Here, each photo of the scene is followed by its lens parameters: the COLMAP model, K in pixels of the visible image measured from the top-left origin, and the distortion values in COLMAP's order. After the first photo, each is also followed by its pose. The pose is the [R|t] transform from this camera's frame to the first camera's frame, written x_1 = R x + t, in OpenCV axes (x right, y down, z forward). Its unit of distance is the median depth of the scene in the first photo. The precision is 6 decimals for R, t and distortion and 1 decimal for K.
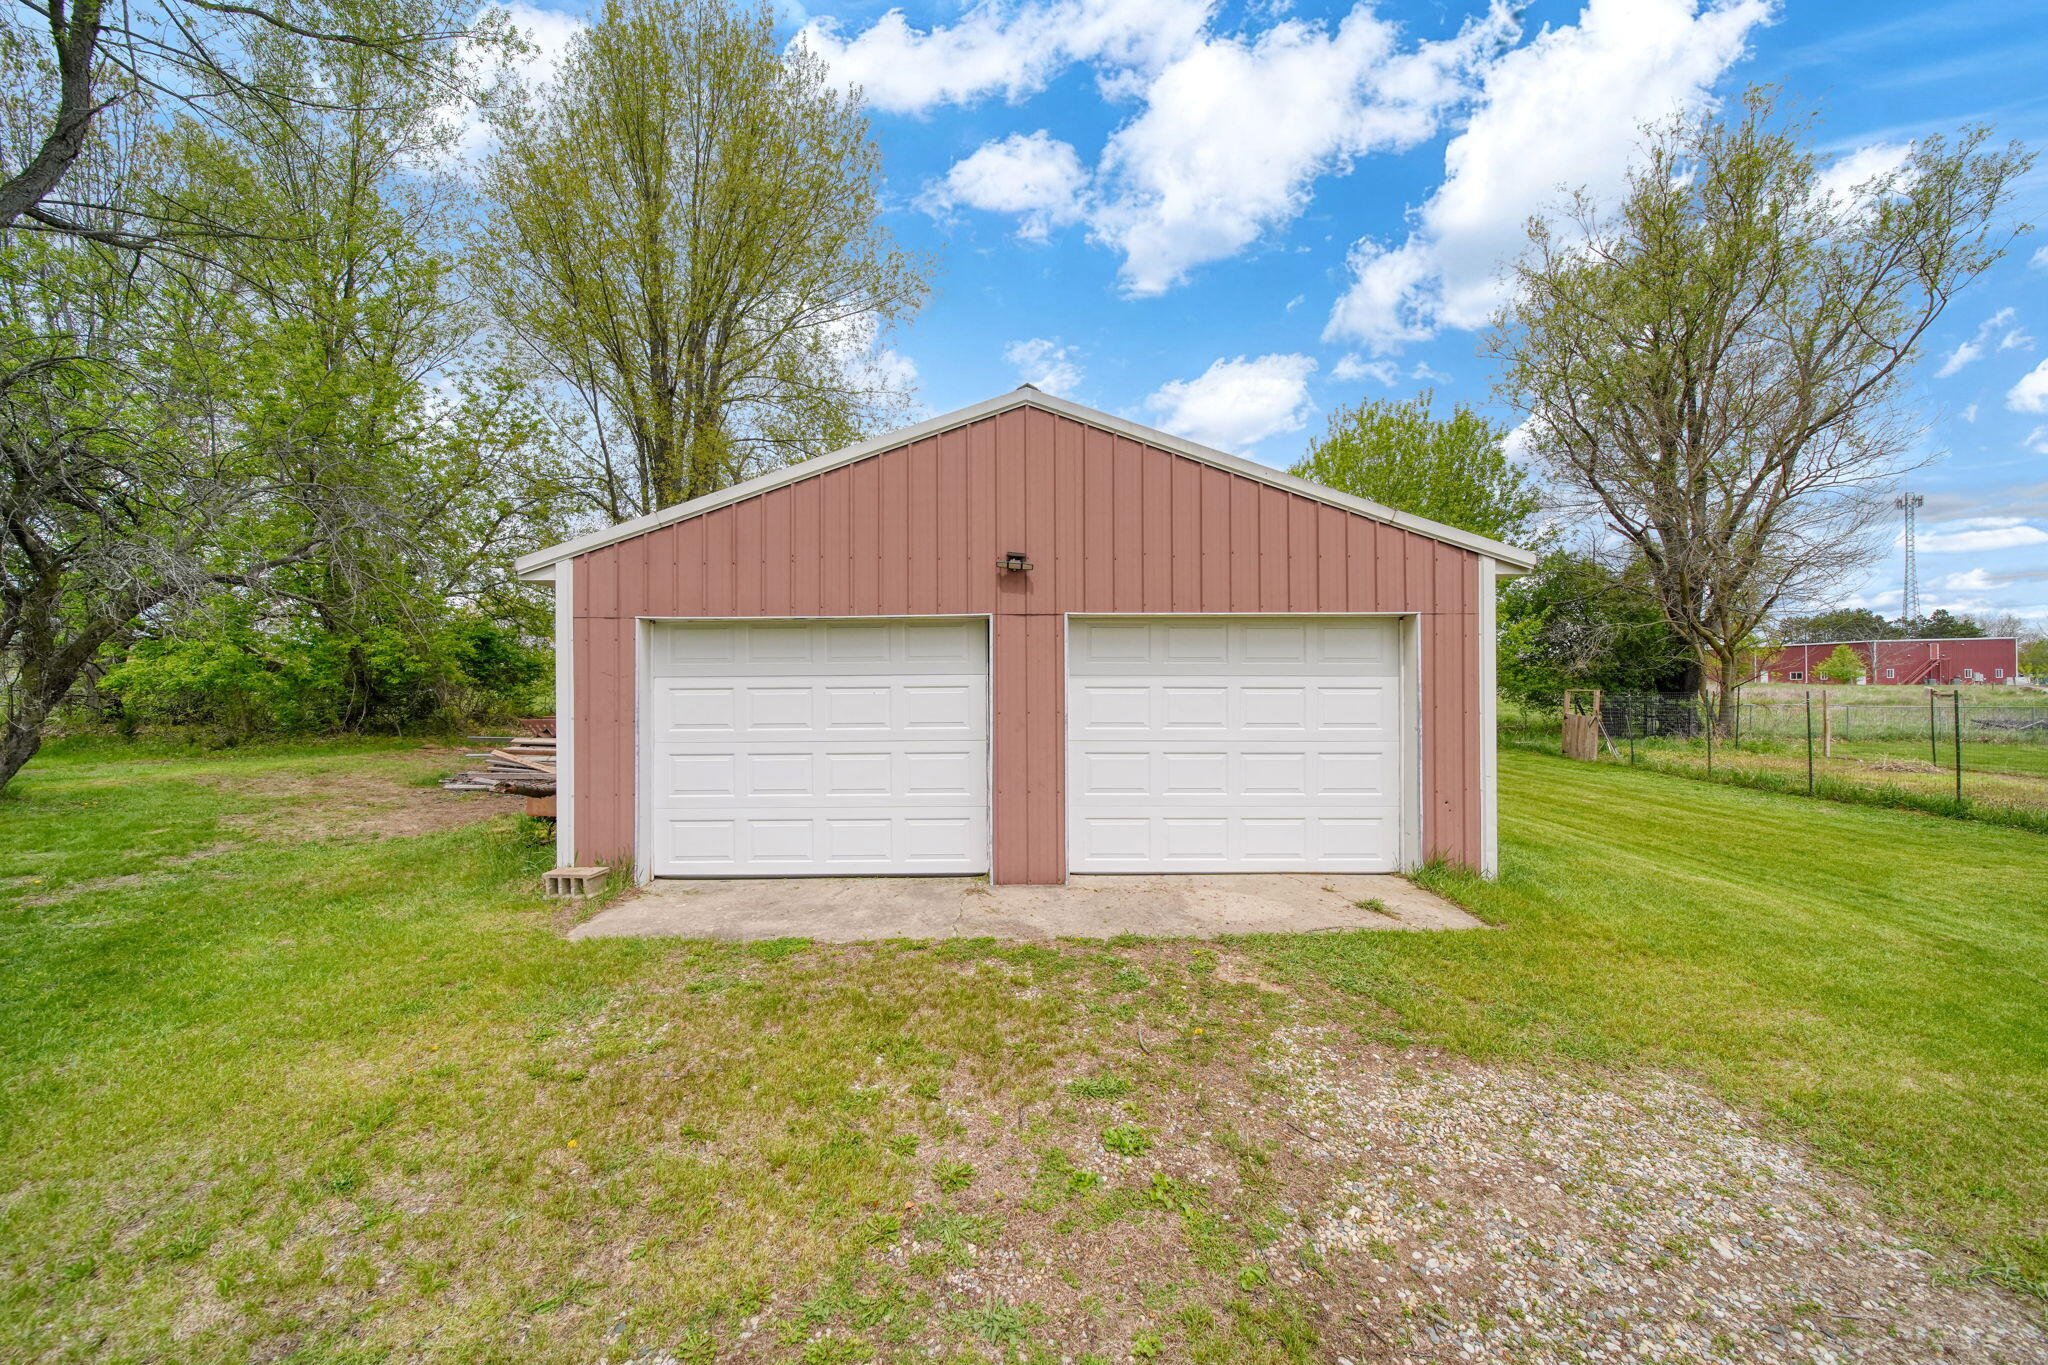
lens RADIAL K [[720.2, 0, 1017.9], [0, 720.2, 679.7], [0, 0, 1]] dist [0.000162, -0.001481]
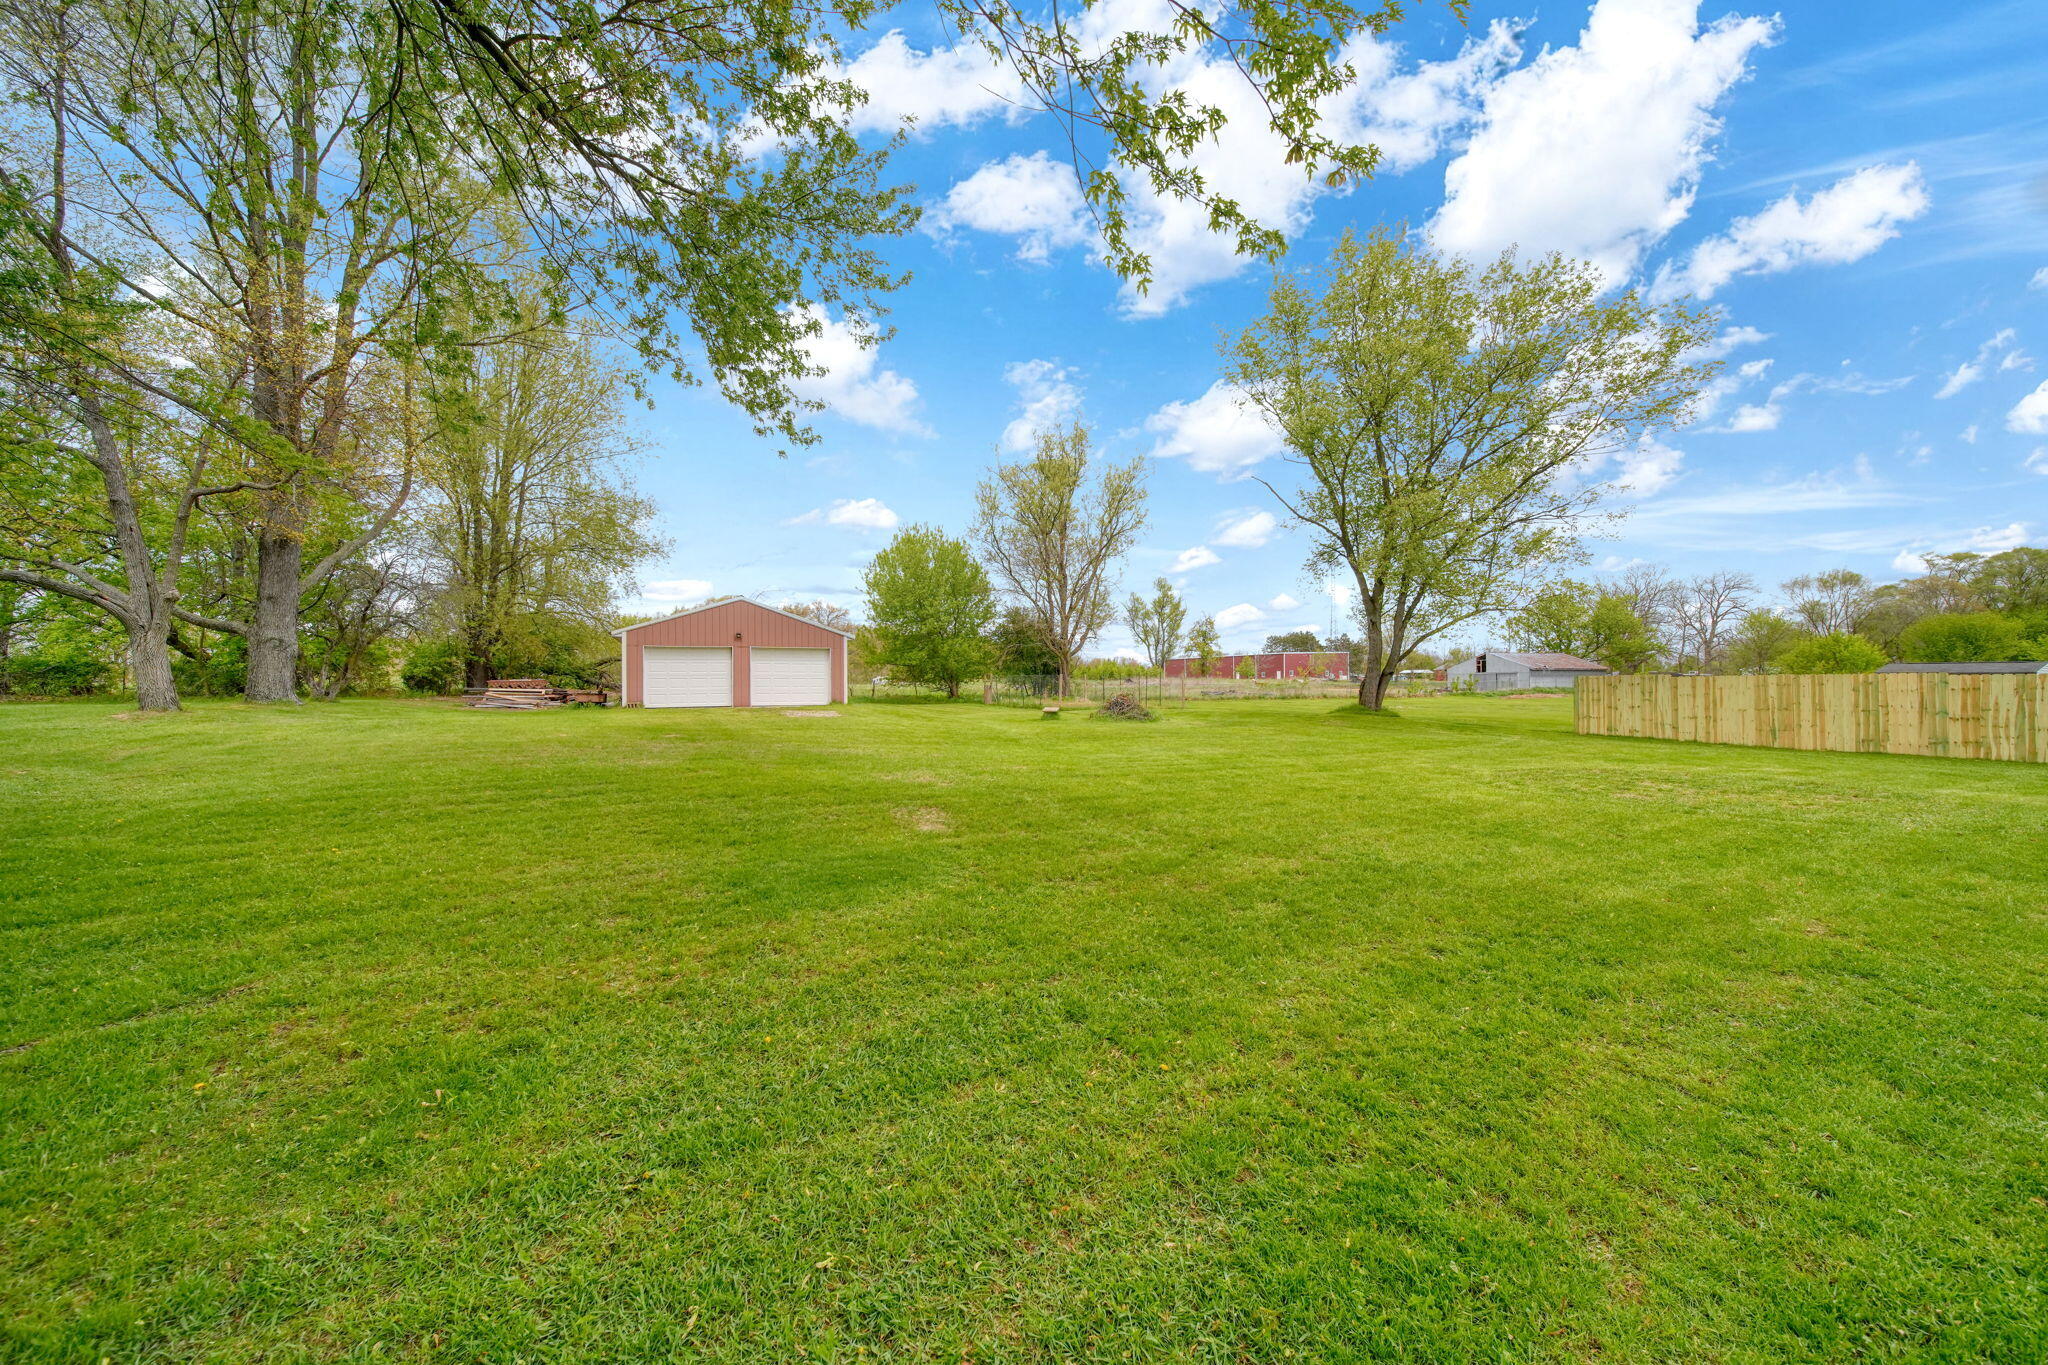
lens RADIAL K [[720.2, 0, 1017.9], [0, 720.2, 679.7], [0, 0, 1]] dist [0.000162, -0.001481]
pose [[0.911558, 0.002295, 0.411165, -0.261614], [-0.001807, 0.999997, -0.001576, 0.117451], [-0.411167, 0.000694, 0.911560, -3.798300]]
